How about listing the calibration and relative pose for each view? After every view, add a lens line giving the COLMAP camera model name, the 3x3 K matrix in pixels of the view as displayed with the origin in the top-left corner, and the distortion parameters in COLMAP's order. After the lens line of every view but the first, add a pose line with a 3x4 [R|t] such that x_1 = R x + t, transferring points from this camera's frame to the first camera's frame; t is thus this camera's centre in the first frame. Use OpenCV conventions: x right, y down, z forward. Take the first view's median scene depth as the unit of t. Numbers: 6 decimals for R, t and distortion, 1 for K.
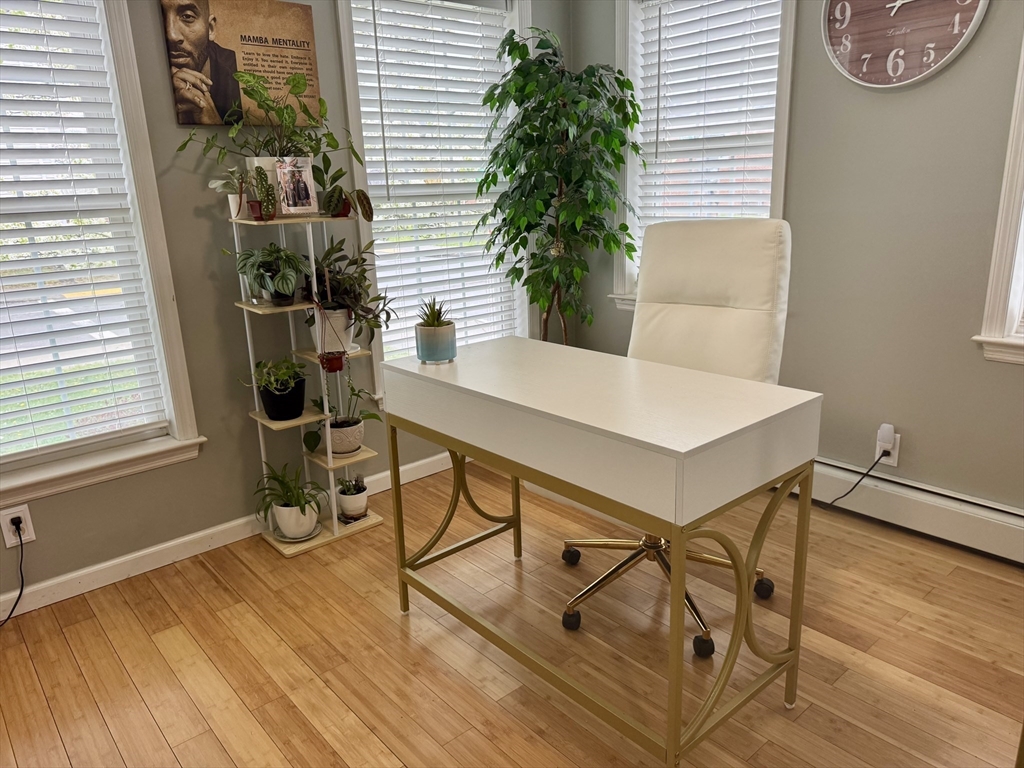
lens RADIAL K [[723.5, 0, 516.1], [0, 723.5, 384.7], [0, 0, 1]] dist [0.076313, -0.102116]
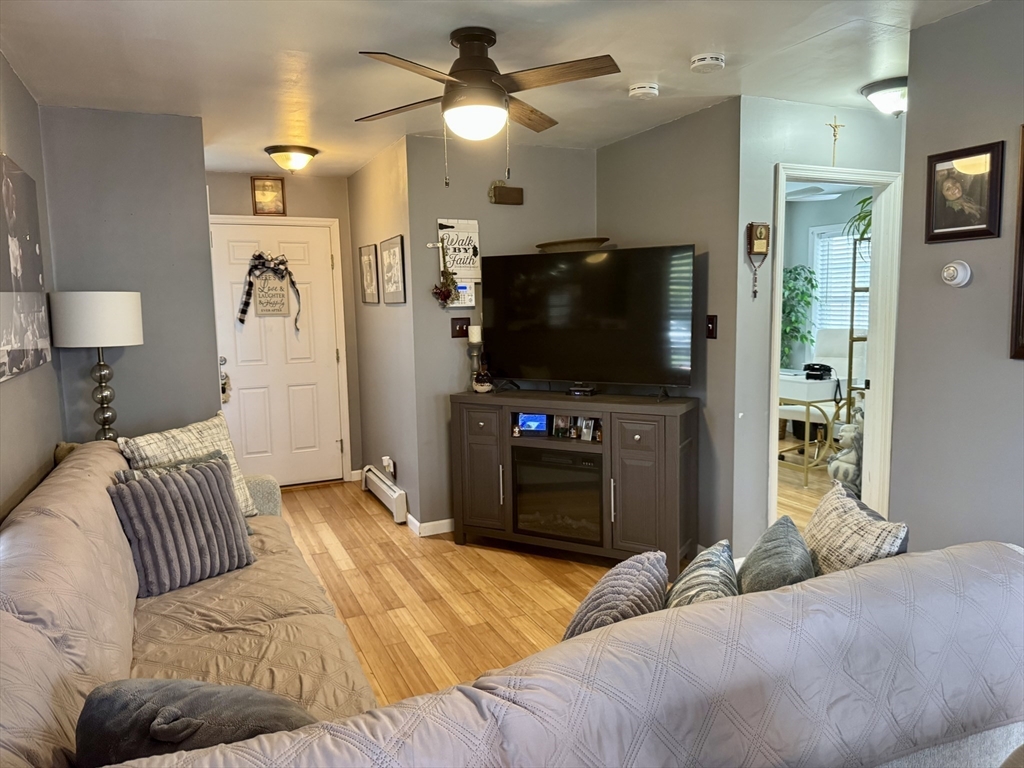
lens RADIAL K [[723.5, 0, 519.5], [0, 723.5, 387.4], [0, 0, 1]] dist [0.076313, -0.102116]
pose [[0.960140, 0.047626, -0.275432, -0.093820], [-0.085640, 0.988111, -0.127678, 0.354704], [0.266077, 0.146177, 0.952804, -1.526041]]
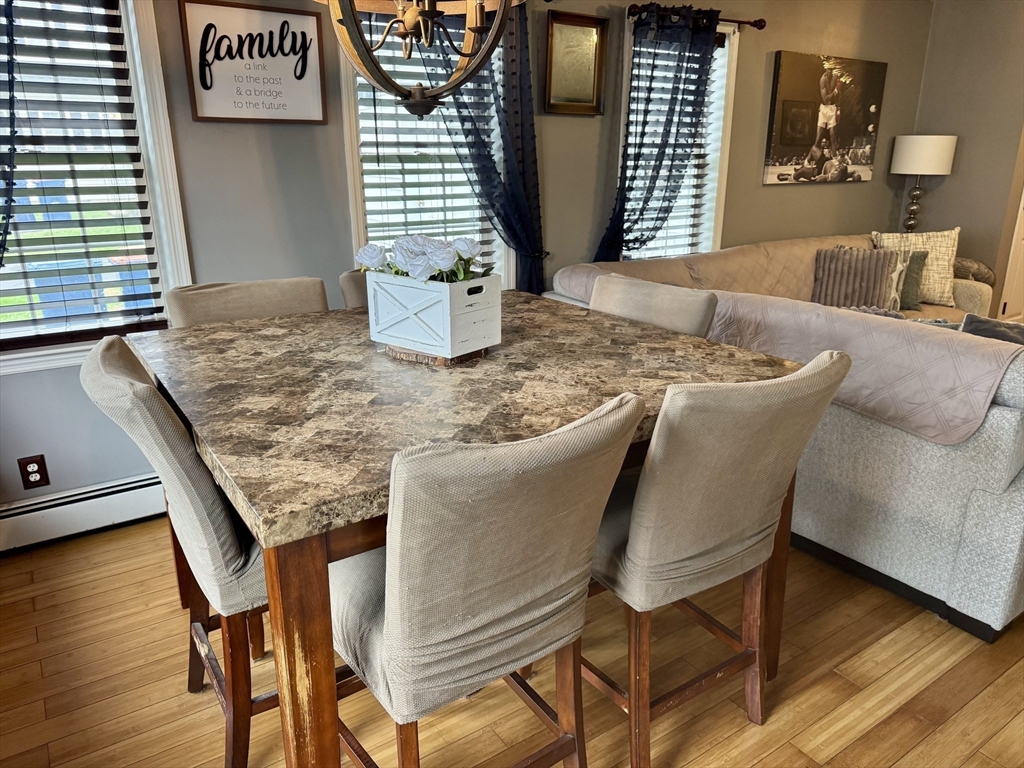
lens RADIAL K [[723.5, 0, 523.0], [0, 723.5, 385.0], [0, 0, 1]] dist [0.076313, -0.102116]
pose [[-0.110936, 0.332033, -0.936722, 0.857941], [-0.261150, 0.899677, 0.349830, 0.279986], [0.958902, 0.283434, -0.013096, -1.317911]]
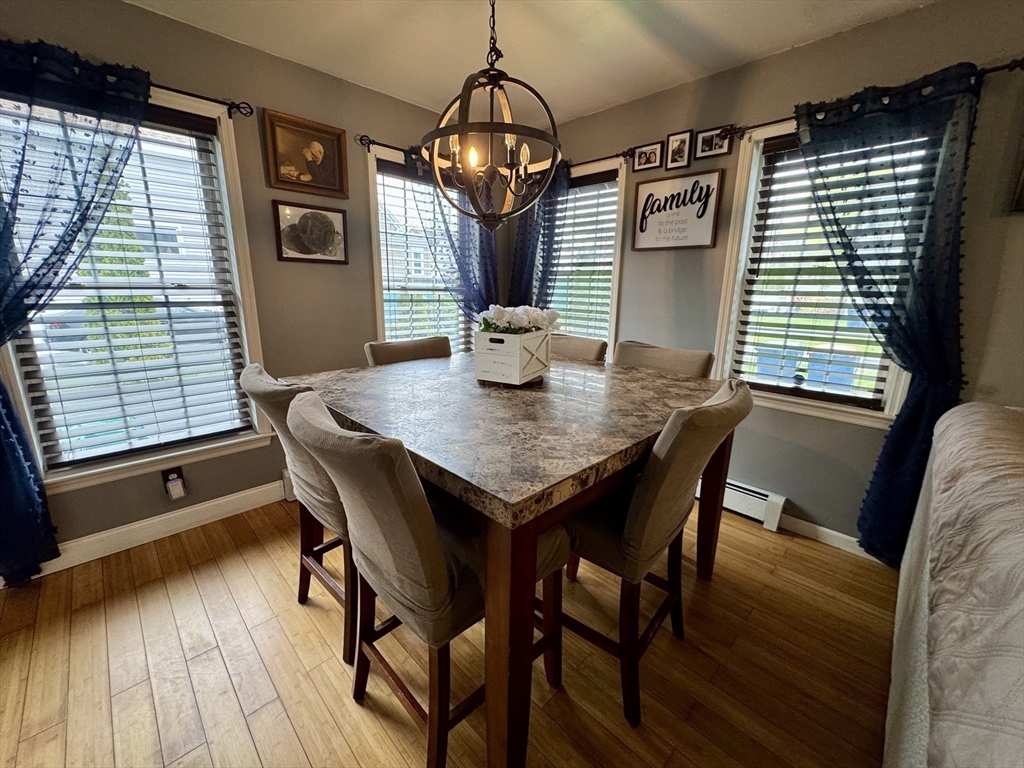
lens RADIAL K [[411.5, 0, 510.2], [0, 411.5, 383.4], [0, 0, 1]] dist [-0.005145, 0.000155]
pose [[-0.997619, 0.030250, -0.061972, 0.258253], [-0.003400, 0.875991, 0.482316, 0.230080], [0.068877, 0.481378, -0.873803, -0.898225]]
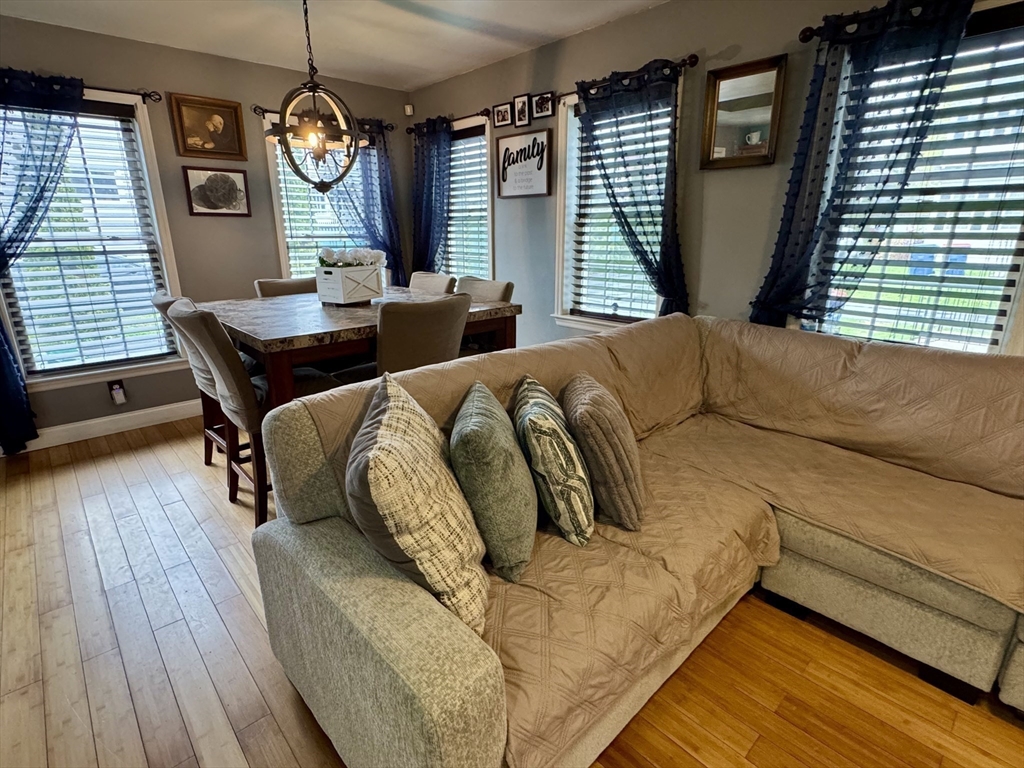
lens RADIAL K [[518.1, 0, 507.6], [0, 518.1, 383.1], [0, 0, 1]] dist [-0.001404, -0.001625]
pose [[-0.999143, 0.039763, -0.011454, -0.068927], [0.027642, 0.847349, 0.530316, 0.114572], [0.030793, 0.529545, -0.847723, -0.467132]]
